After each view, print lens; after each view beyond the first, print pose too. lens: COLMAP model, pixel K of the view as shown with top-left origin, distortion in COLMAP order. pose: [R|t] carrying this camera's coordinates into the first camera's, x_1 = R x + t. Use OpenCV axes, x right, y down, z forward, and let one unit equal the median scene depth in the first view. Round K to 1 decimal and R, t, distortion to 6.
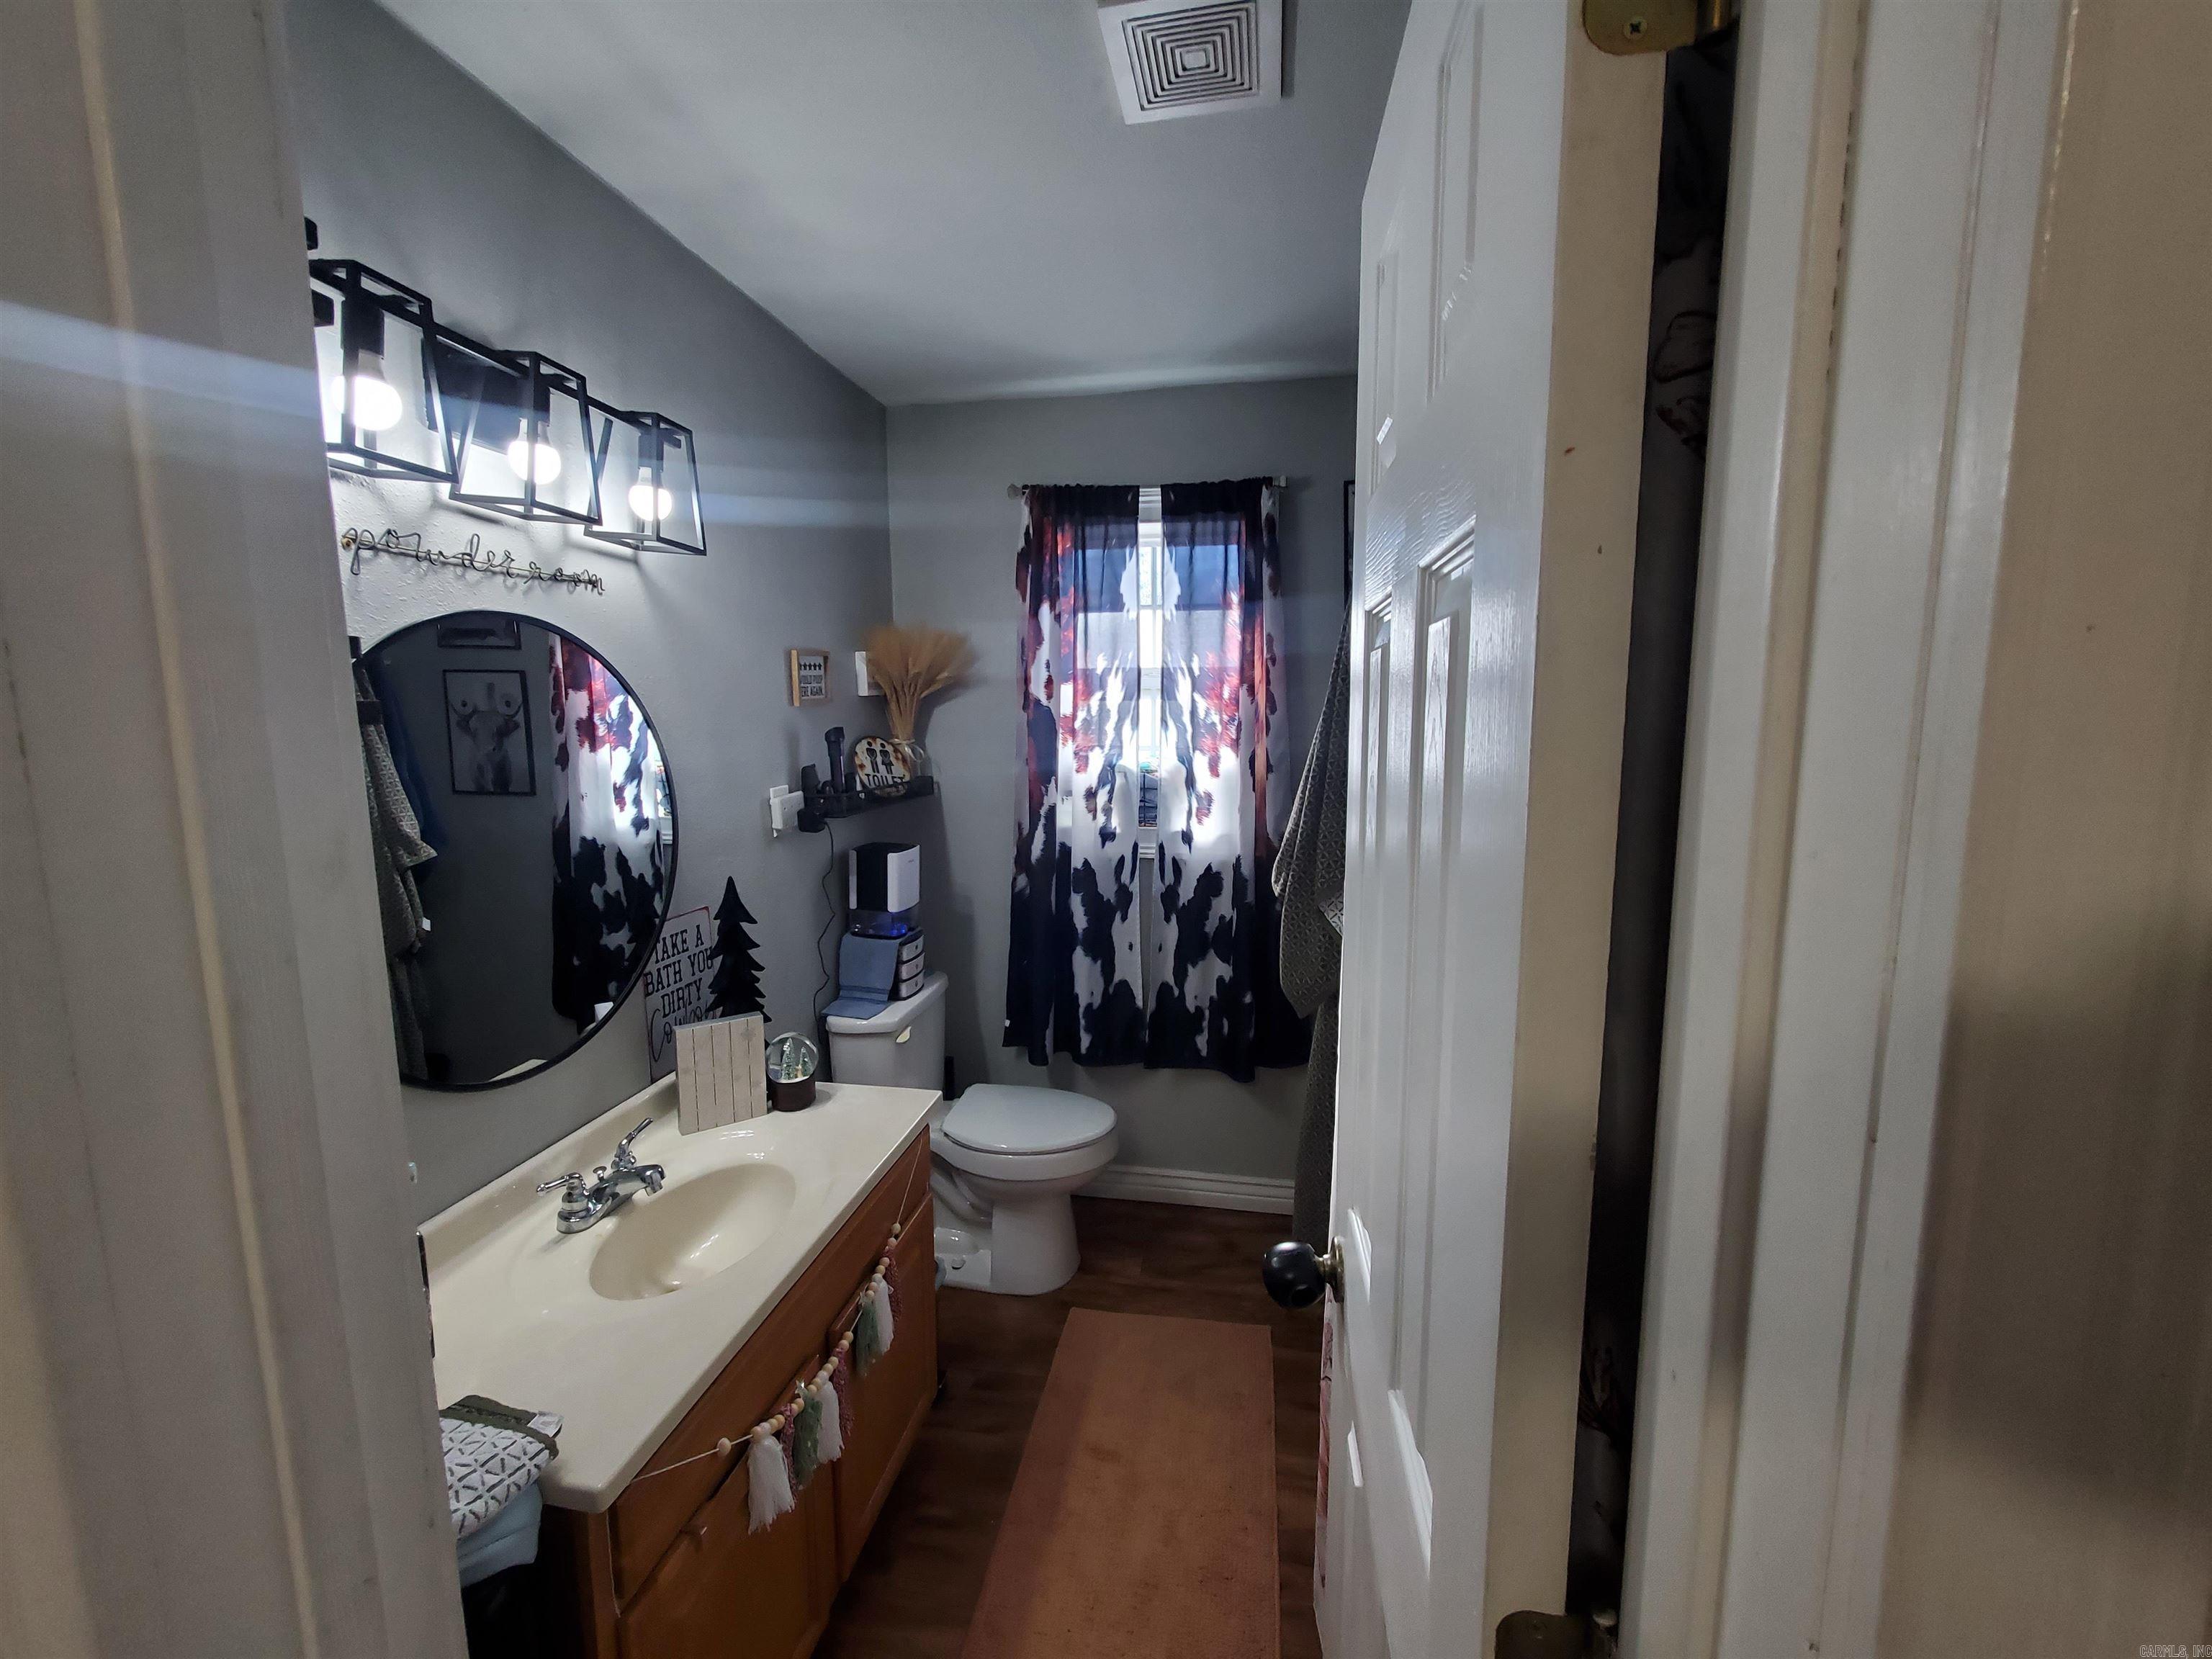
lens RADIAL K [[872.9, 0, 1112.6], [0, 872.9, 824.4], [0, 0, 1]] dist [-0.005106, 0.000183]
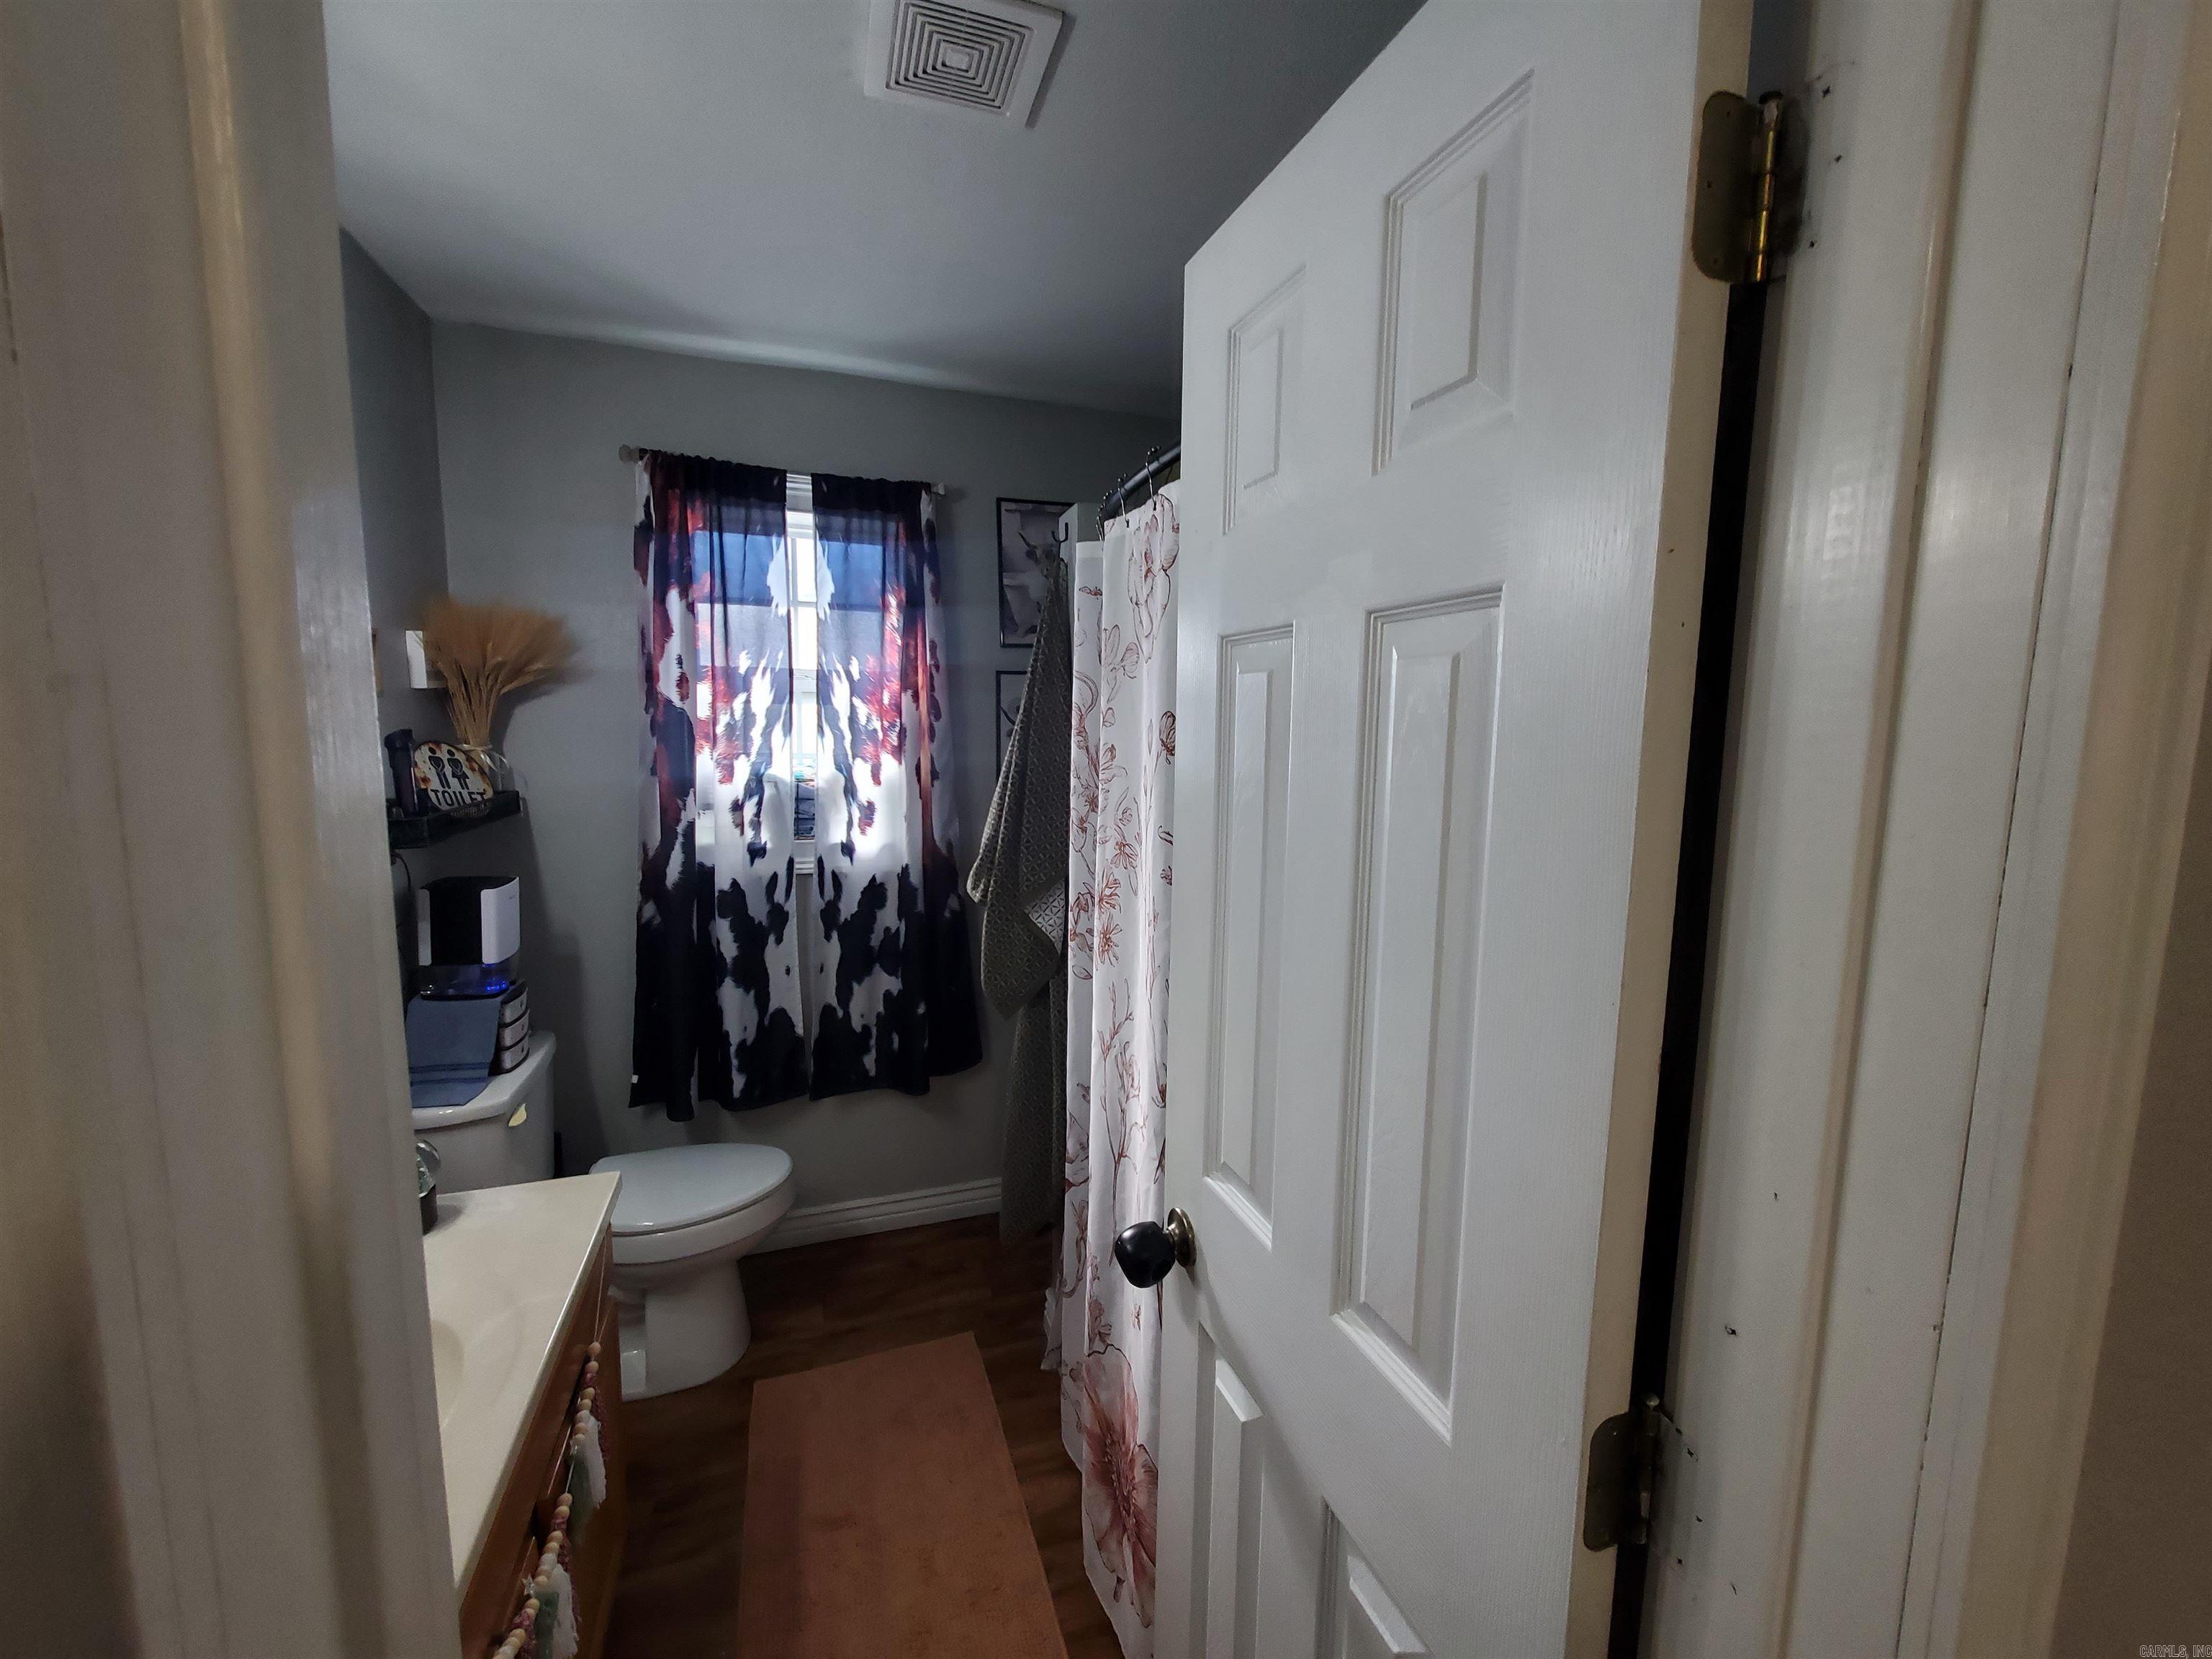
lens RADIAL K [[872.9, 0, 1115.7], [0, 872.9, 824.5], [0, 0, 1]] dist [-0.005106, 0.000183]
pose [[0.873072, -0.040834, 0.485879, -0.125111], [0.042583, 0.999065, 0.007445, -0.006690], [-0.485728, 0.014190, 0.873995, 0.030629]]
